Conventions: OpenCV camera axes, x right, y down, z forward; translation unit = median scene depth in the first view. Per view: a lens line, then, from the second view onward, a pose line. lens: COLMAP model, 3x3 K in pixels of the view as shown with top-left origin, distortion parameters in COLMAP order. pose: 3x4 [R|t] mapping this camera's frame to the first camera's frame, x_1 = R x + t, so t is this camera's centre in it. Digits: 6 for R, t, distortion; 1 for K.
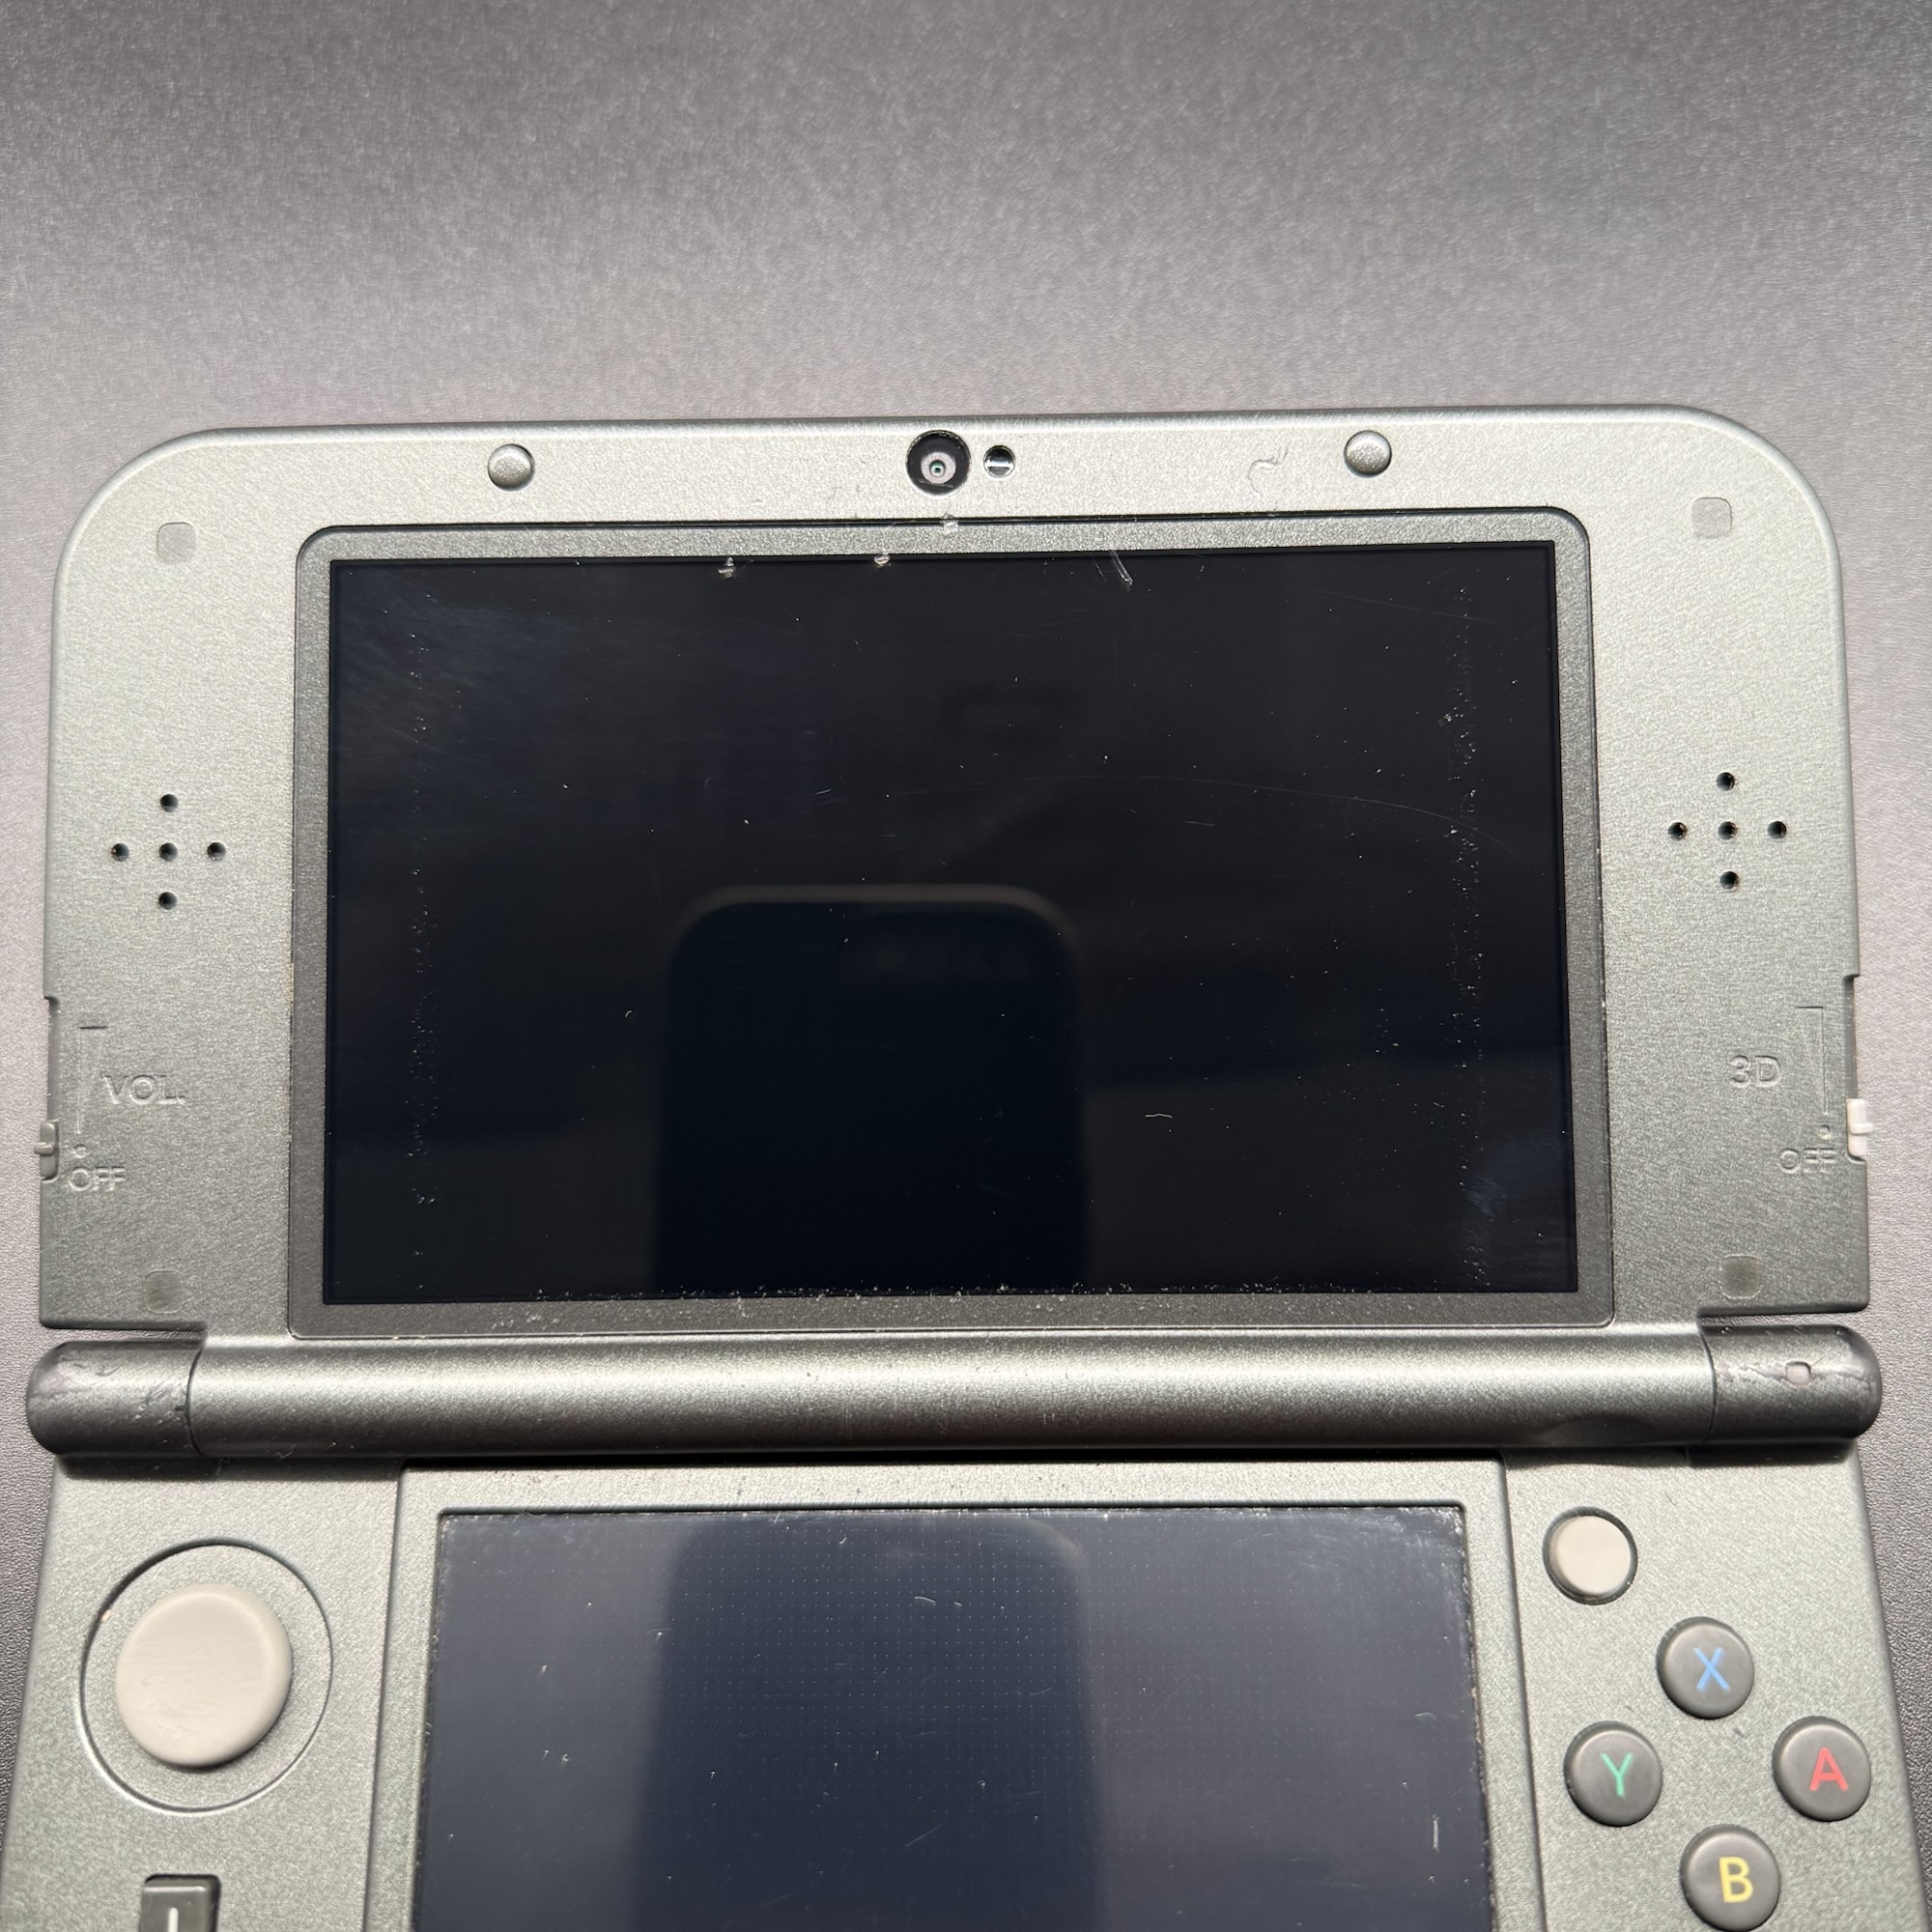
lens RADIAL K [[1908.2, 0, 966.6], [0, 1908.2, 940.9], [0, 0, 1]] dist [0.105987, -0.319735]
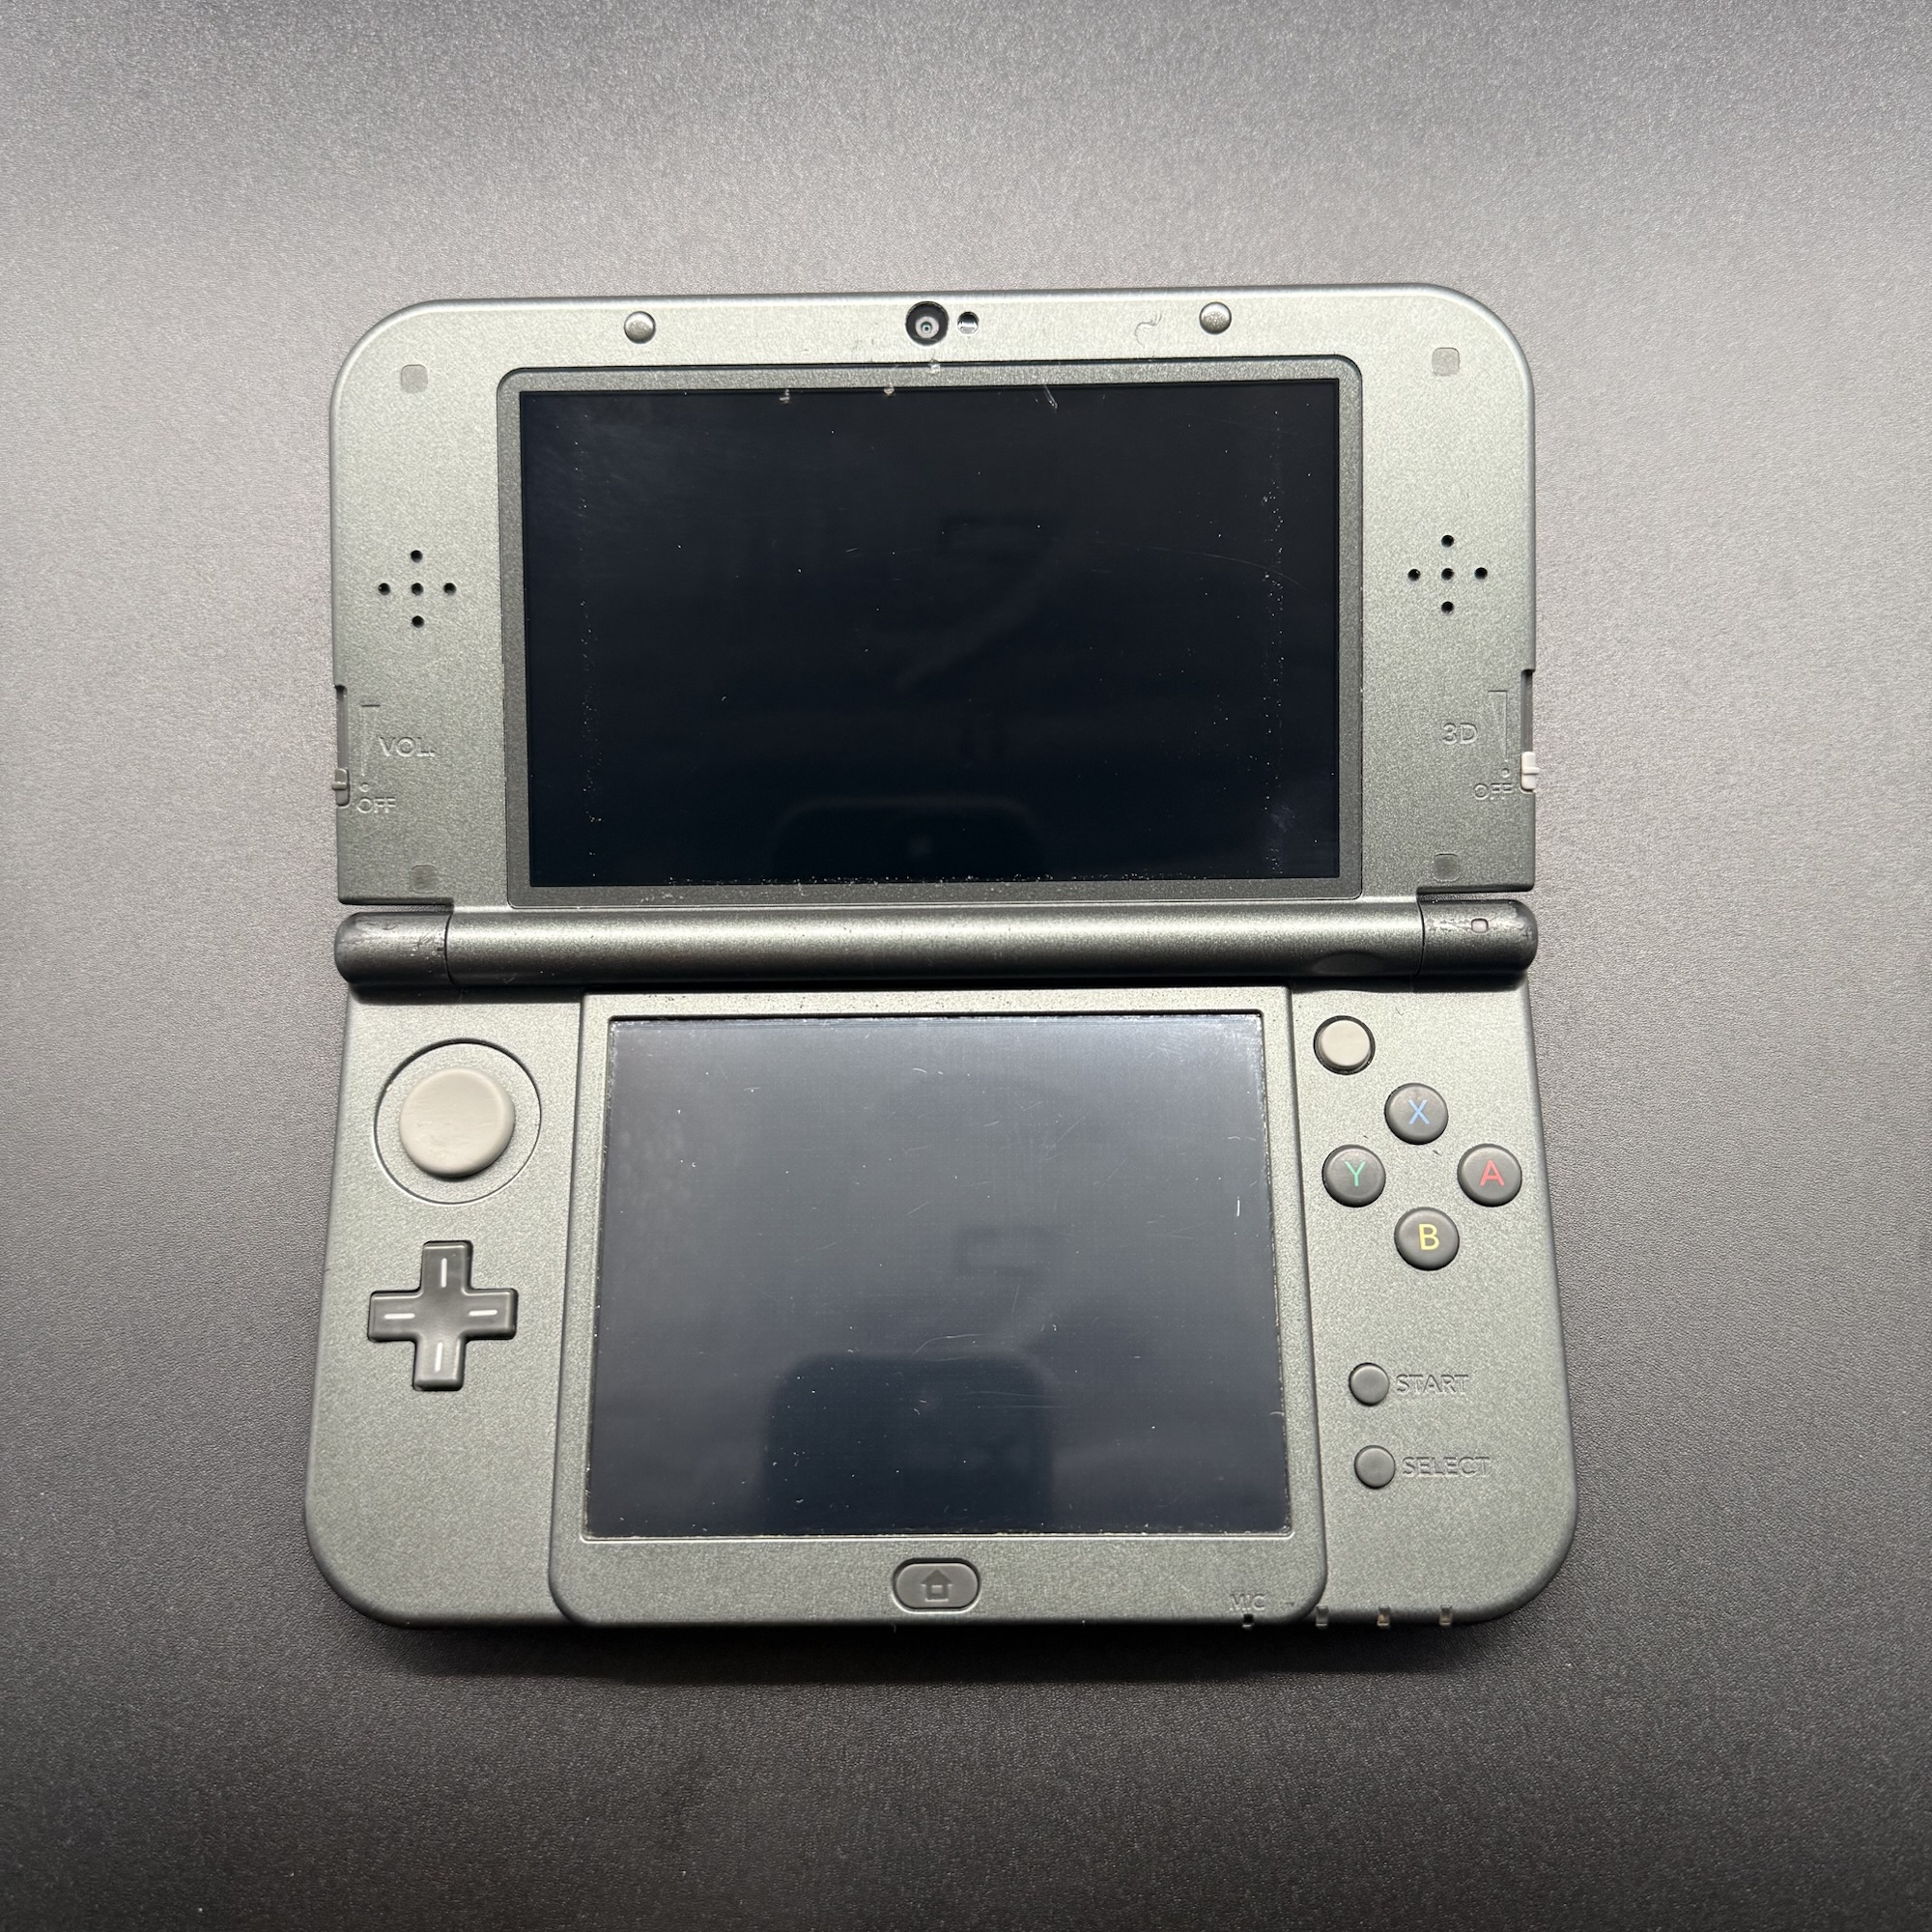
lens RADIAL K [[1947.2, 0, 963.5], [0, 1947.2, 981.2], [0, 0, 1]] dist [0.160400, -0.413711]
pose [[0.999999, 0.000510, -0.001404, 0.016076], [-0.000387, 0.996261, 0.086395, 0.126842], [0.001443, -0.086395, 0.996260, -0.569799]]
